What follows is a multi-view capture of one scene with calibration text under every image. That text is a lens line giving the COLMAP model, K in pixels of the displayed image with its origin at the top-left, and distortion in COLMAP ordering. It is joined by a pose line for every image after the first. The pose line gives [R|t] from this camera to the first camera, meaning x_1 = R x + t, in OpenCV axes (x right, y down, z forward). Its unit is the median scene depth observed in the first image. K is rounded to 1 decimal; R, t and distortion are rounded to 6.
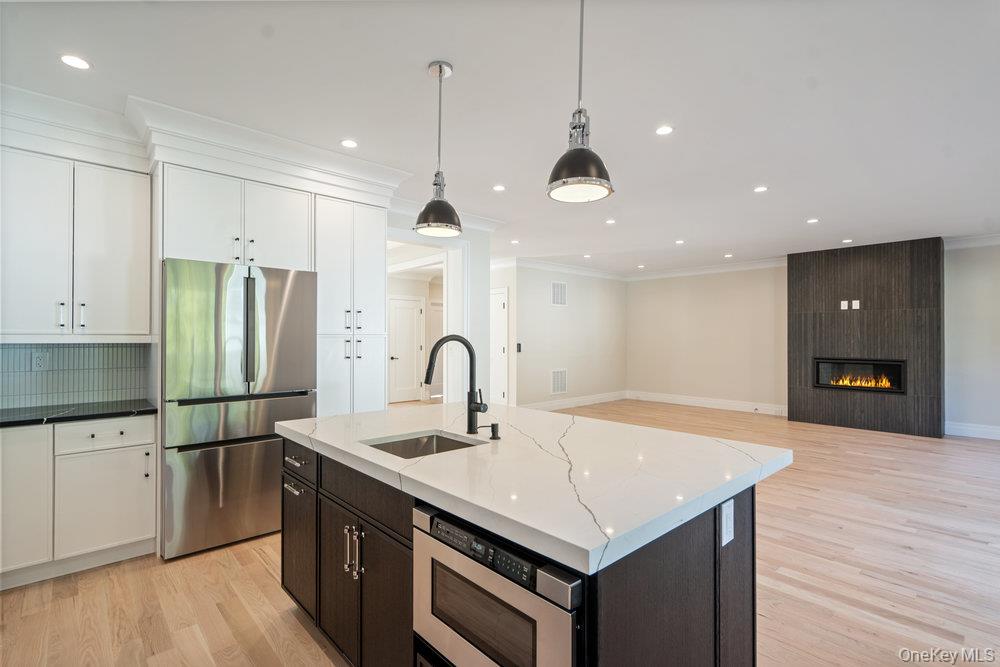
lens RADIAL K [[466.3, 0, 499.0], [0, 466.3, 332.3], [0, 0, 1]] dist [0.001405, 0.000278]
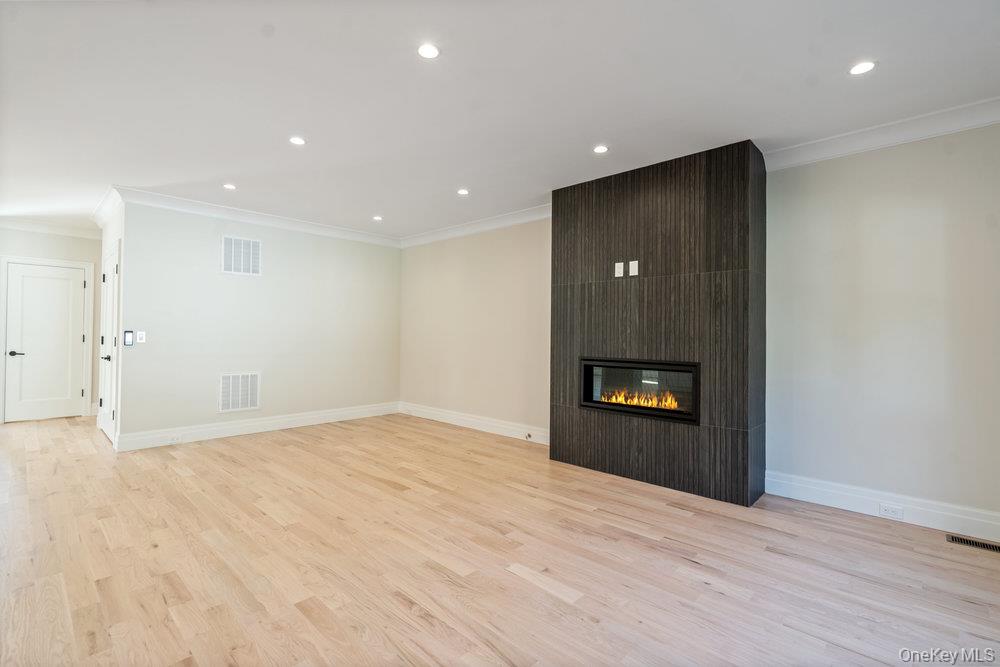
lens RADIAL K [[453.9, 0, 499.4], [0, 453.9, 327.5], [0, 0, 1]] dist [-0.002393, -0.000011]
pose [[0.997252, 0.010546, 0.073329, 0.556656], [-0.010257, 0.999938, -0.004314, 0.019725], [-0.073370, 0.003550, 0.997298, 0.444110]]
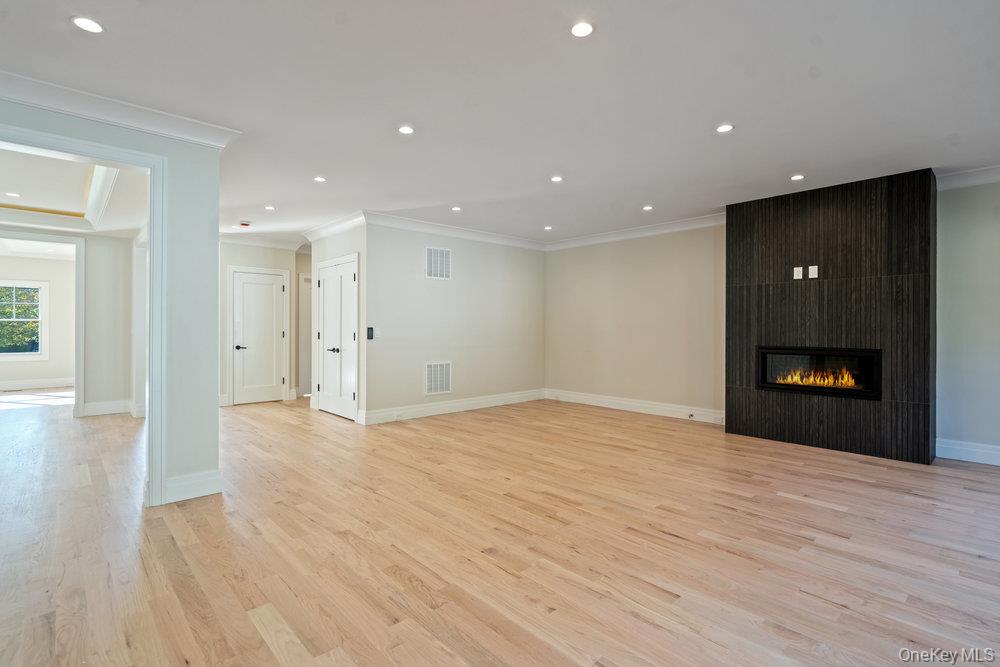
lens RADIAL K [[475.6, 0, 499.4], [0, 475.6, 326.8], [0, 0, 1]] dist [0.000292, 0.000800]
pose [[0.999997, 0.001043, 0.002004, 0.288623], [-0.001060, 0.999961, 0.008810, 0.018270], [-0.001995, -0.008813, 0.999959, 0.279900]]
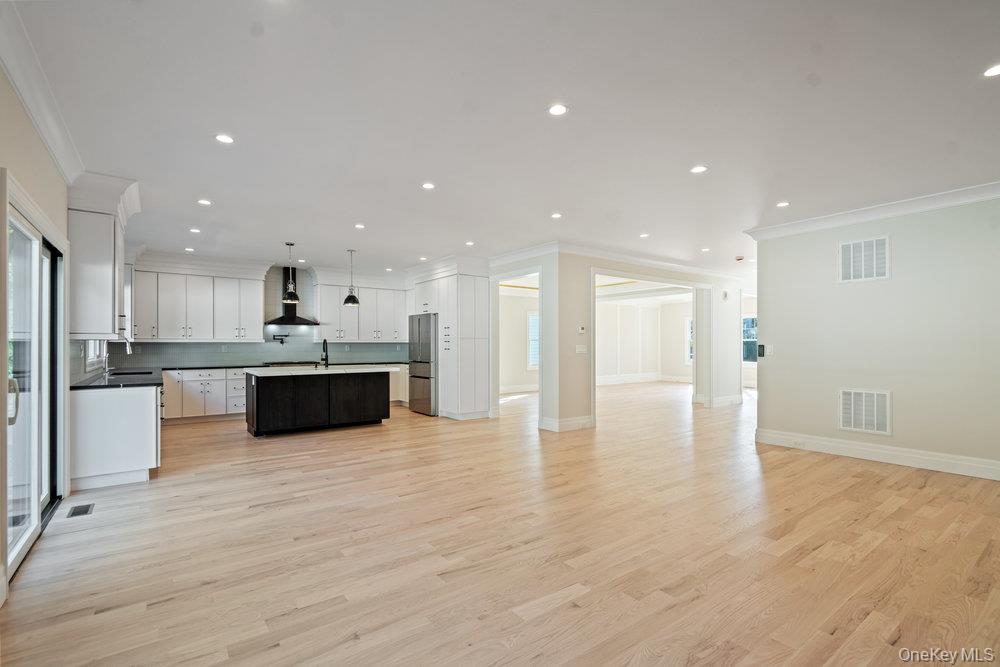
lens RADIAL K [[458.2, 0, 500.1], [0, 458.2, 343.4], [0, 0, 1]] dist [0.004086, 0.000860]
pose [[-0.101342, -0.007135, -0.994826, 0.941571], [0.014784, 0.999853, -0.008677, 0.024814], [0.994742, -0.015586, -0.101221, 0.772046]]
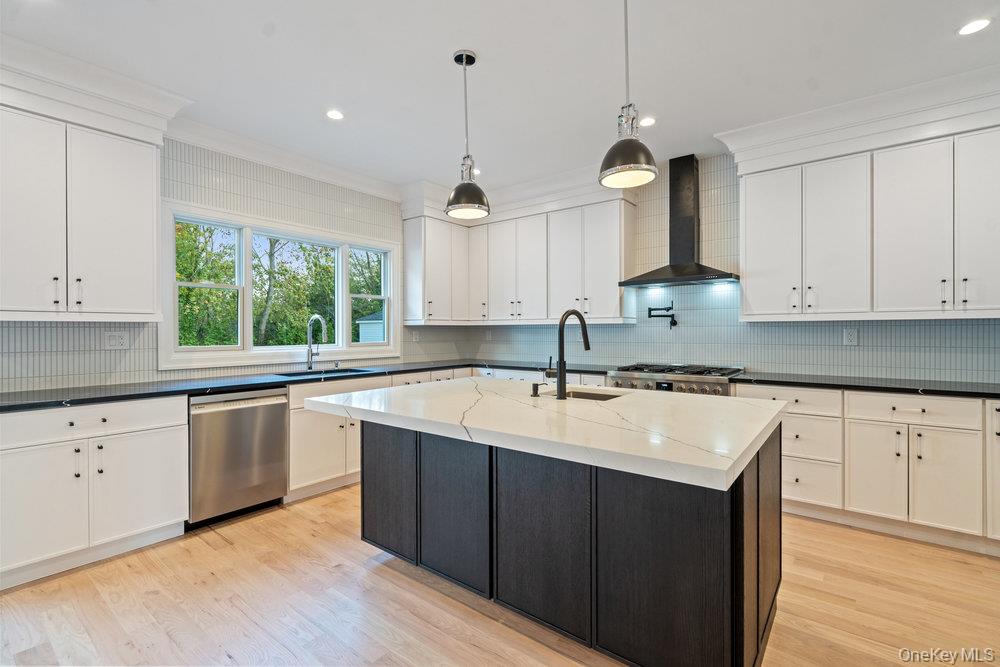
lens RADIAL K [[452.2, 0, 500.0], [0, 452.2, 333.5], [0, 0, 1]] dist [-0.000725, 0.000071]
pose [[-0.987077, 0.001122, -0.160246, 0.077575], [0.002125, 0.999979, -0.006089, 0.019227], [0.160236, -0.006351, -0.987058, 0.592271]]
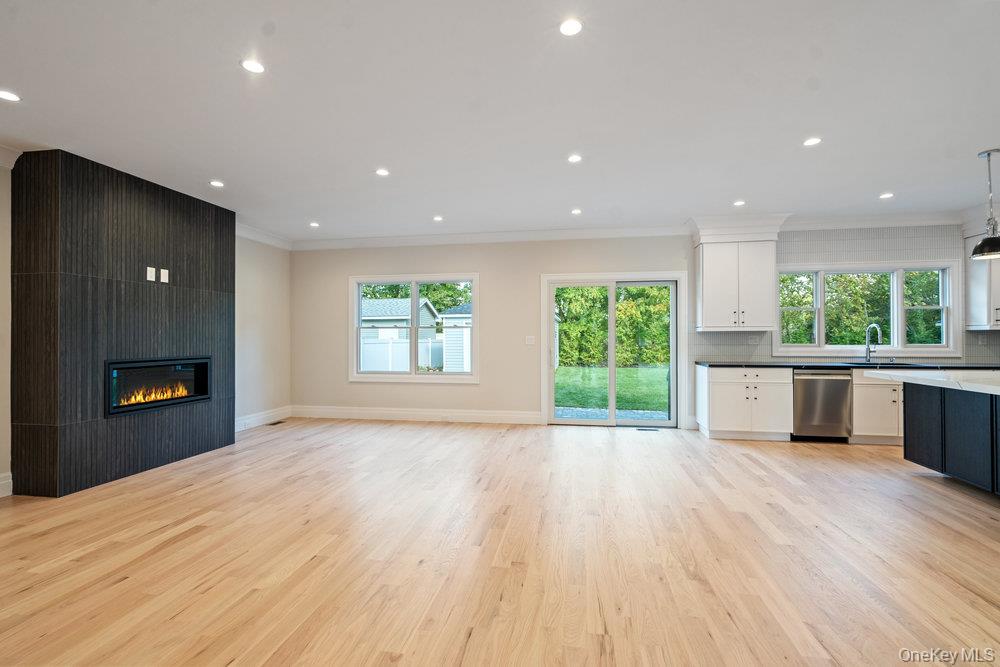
lens RADIAL K [[453.5, 0, 500.0], [0, 453.5, 333.5], [0, 0, 1]] dist [0.001644, 0.000400]
pose [[-0.605866, 0.005308, 0.795549, -0.026243], [-0.008934, 0.999869, -0.013475, 0.025937], [-0.795517, -0.015271, -0.605739, 1.014173]]
